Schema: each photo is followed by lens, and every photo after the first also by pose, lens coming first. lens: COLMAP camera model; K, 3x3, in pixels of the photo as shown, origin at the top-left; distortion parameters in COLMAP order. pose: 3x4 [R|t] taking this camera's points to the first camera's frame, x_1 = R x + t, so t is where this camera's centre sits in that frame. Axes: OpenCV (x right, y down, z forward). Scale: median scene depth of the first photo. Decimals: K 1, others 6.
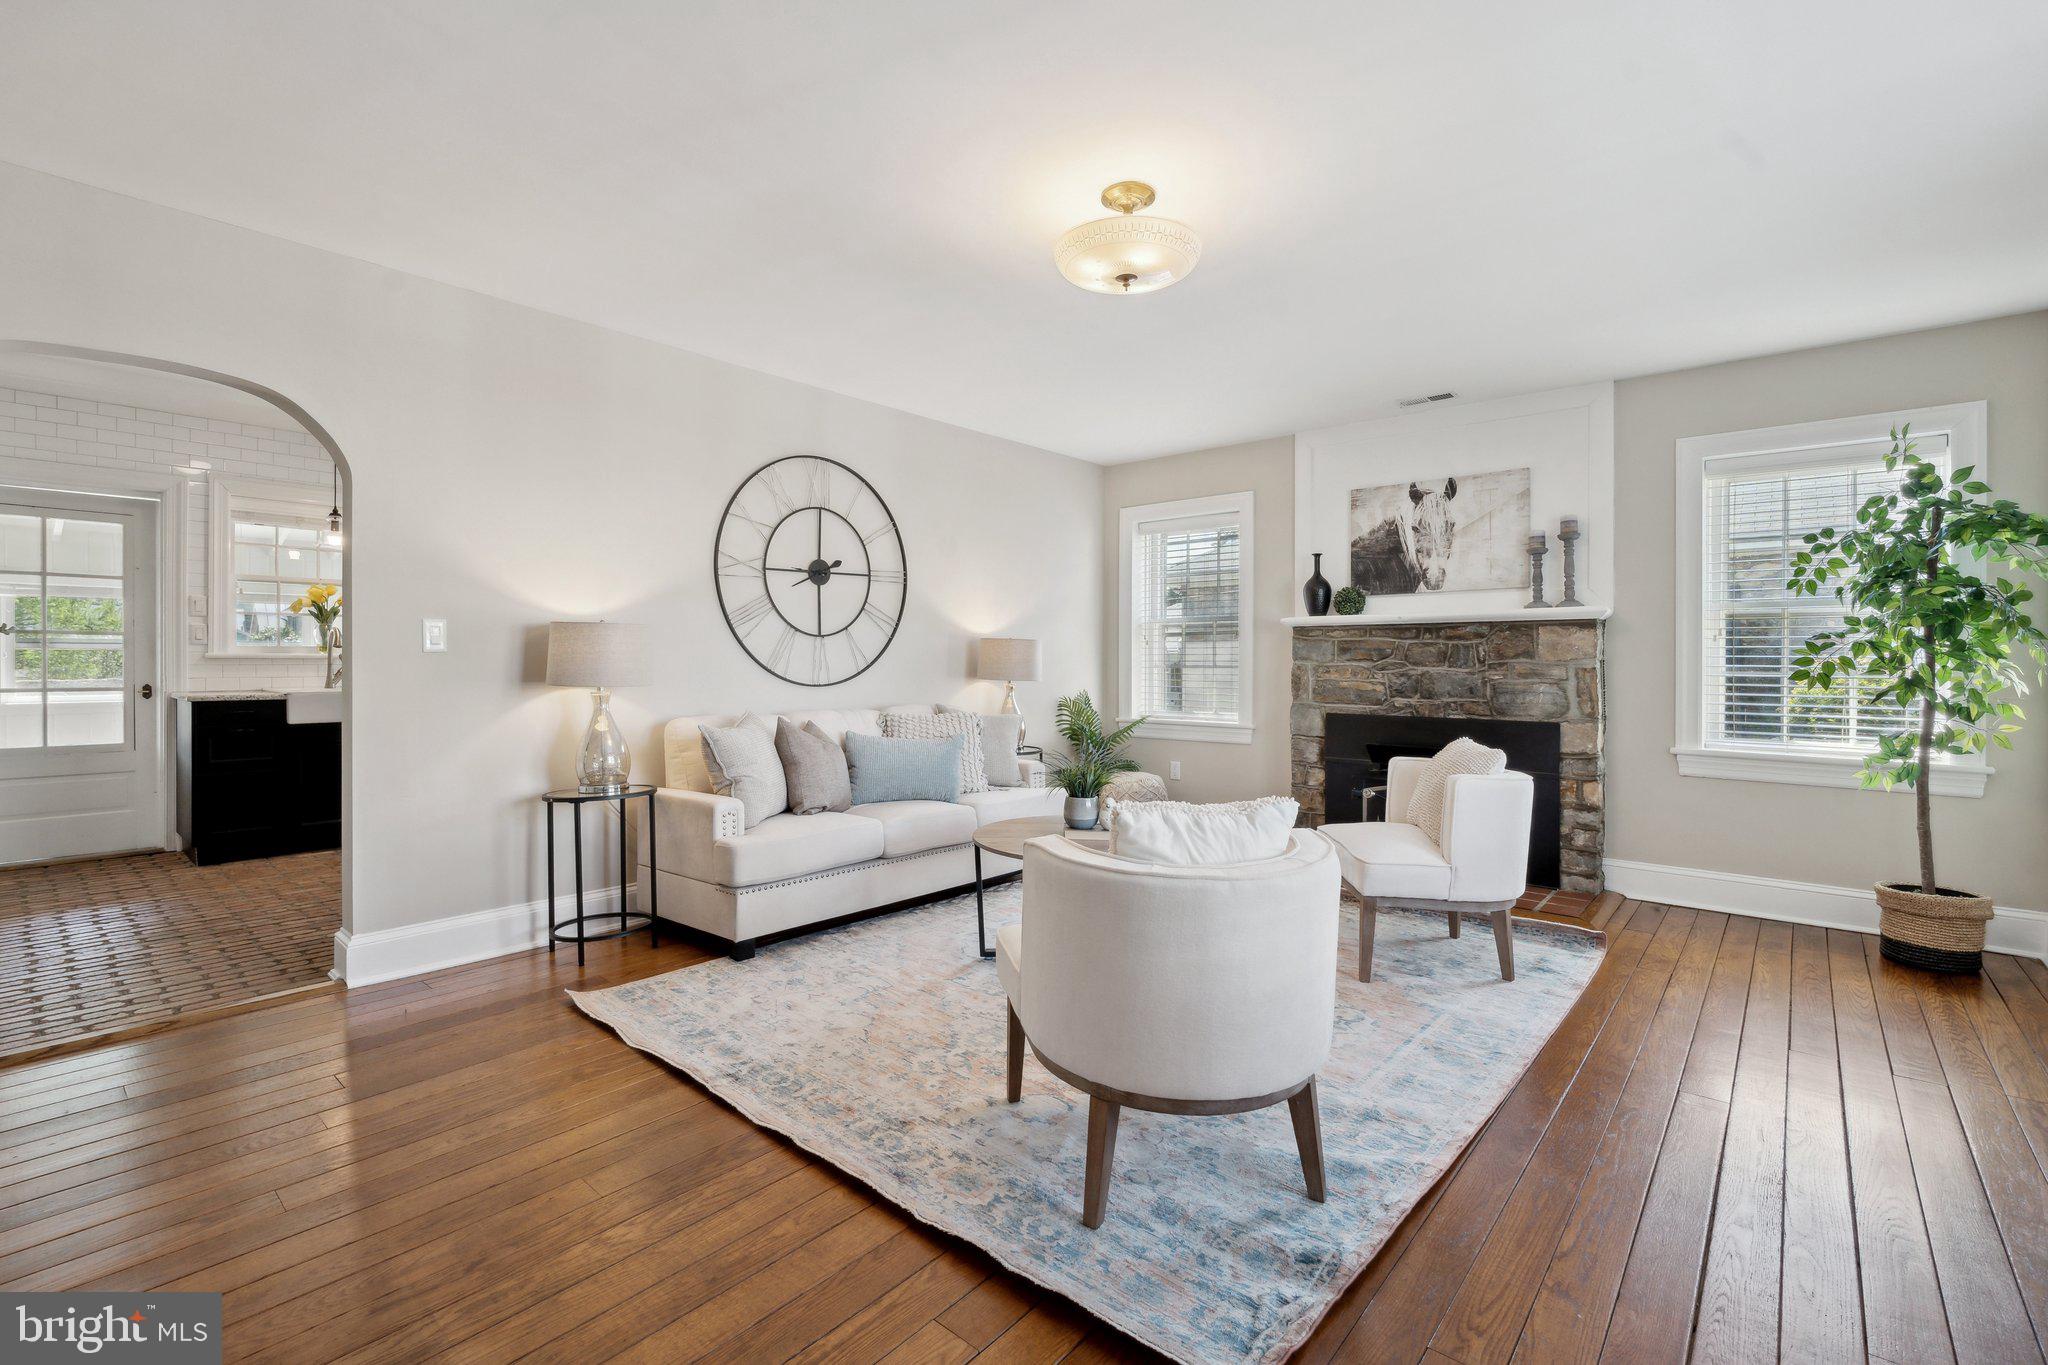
lens RADIAL K [[908.9, 0, 1028.2], [0, 908.9, 668.6], [0, 0, 1]] dist [-0.011193, -0.000096]
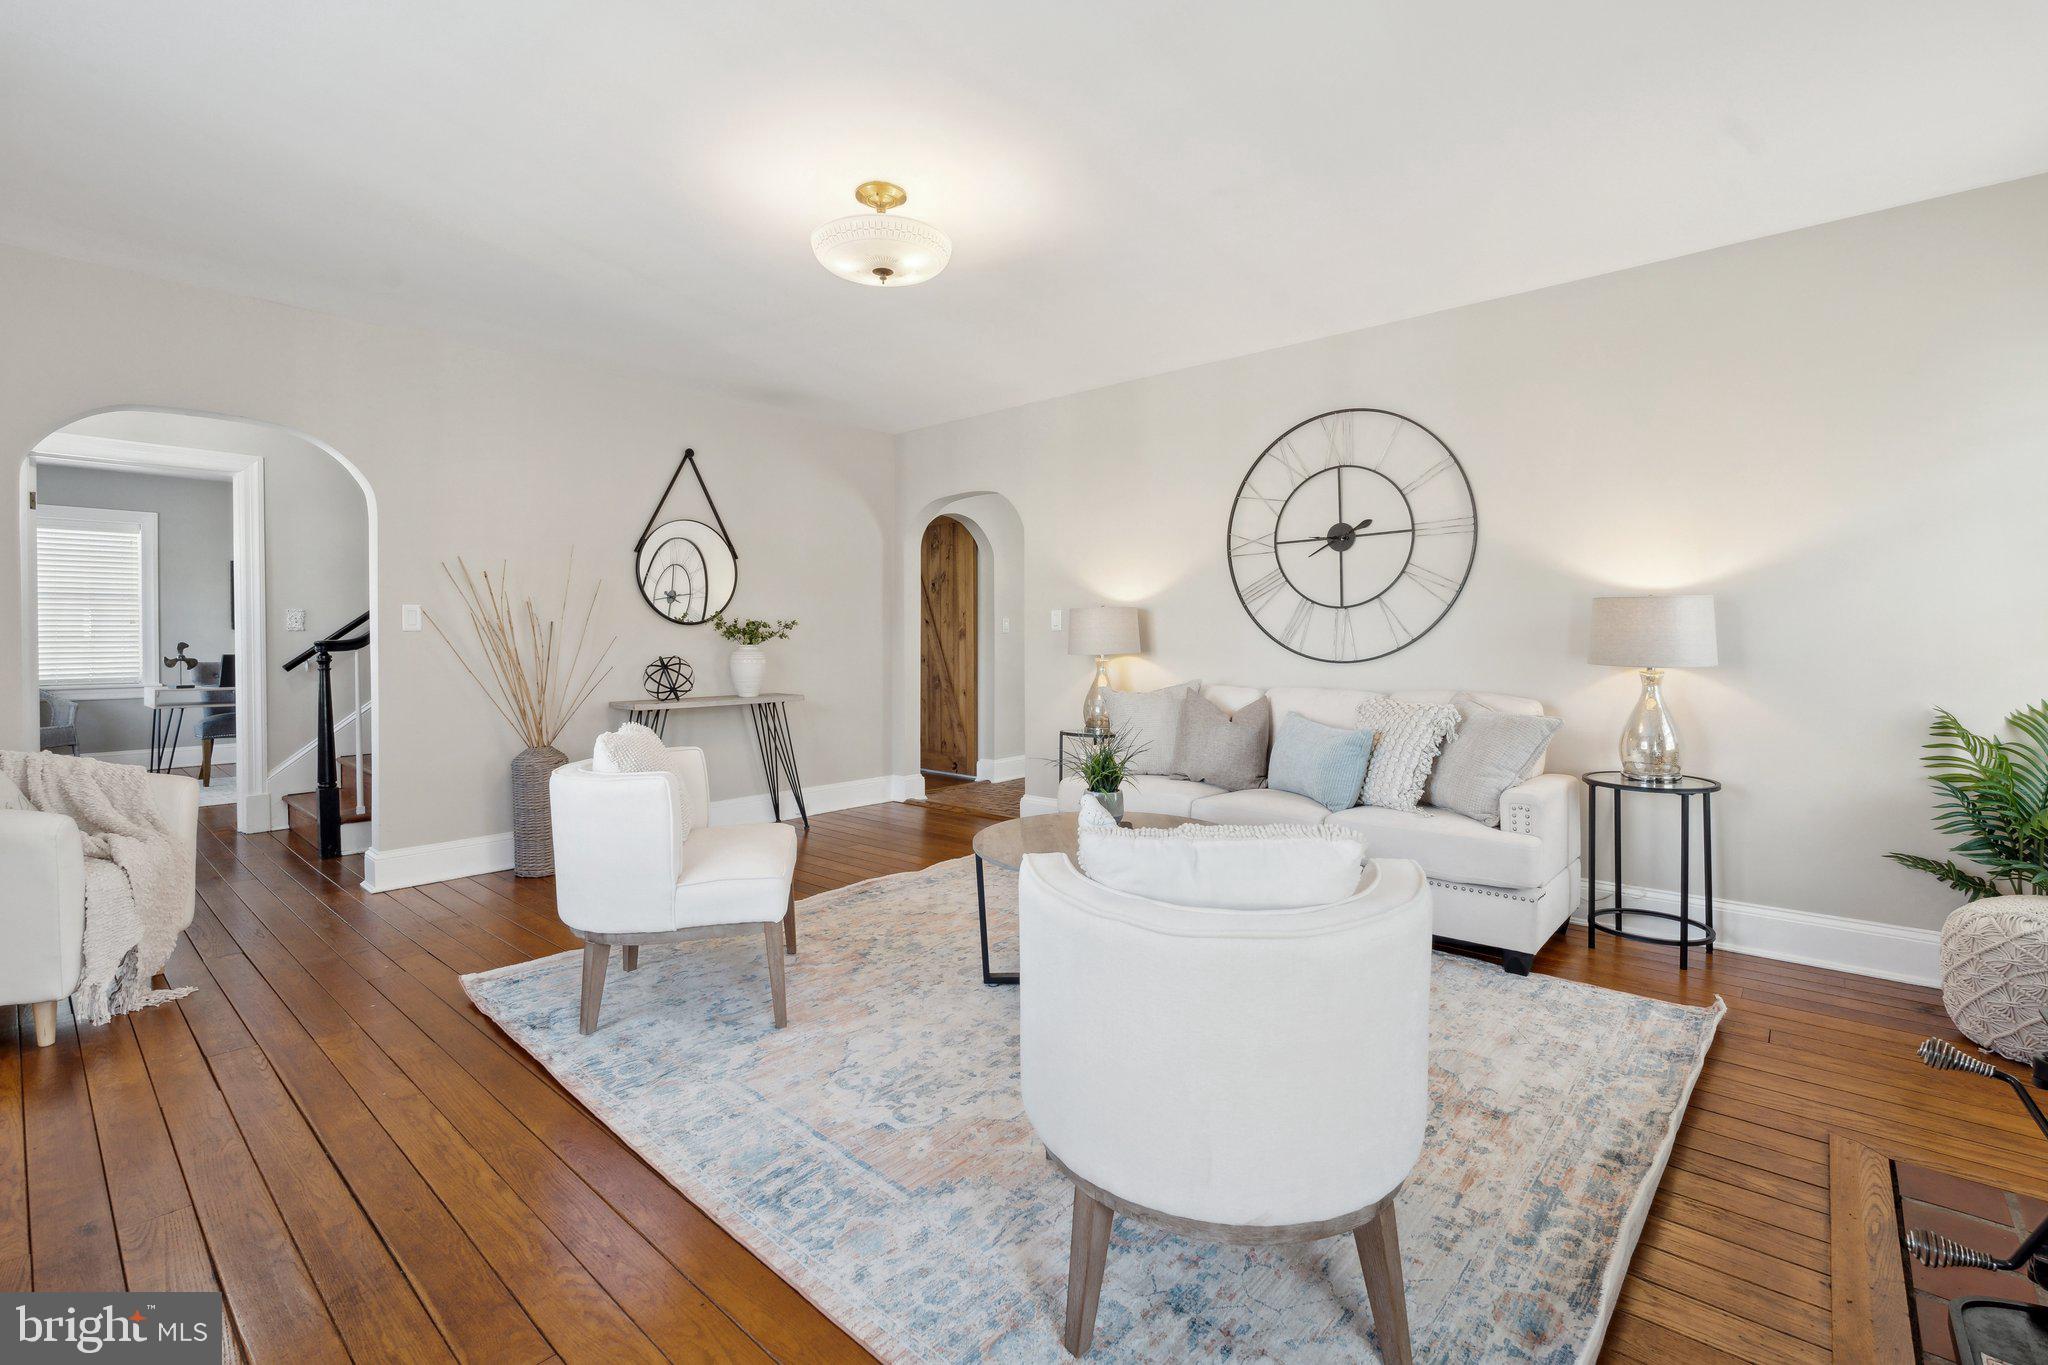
lens RADIAL K [[919.6, 0, 1024.4], [0, 919.6, 651.4], [0, 0, 1]] dist [-0.155567, -0.000069]
pose [[-0.014396, 0.004263, -0.999887, 0.655520], [-0.001269, 0.999990, 0.004281, 0.004051], [0.999896, 0.001330, -0.014390, 0.684751]]
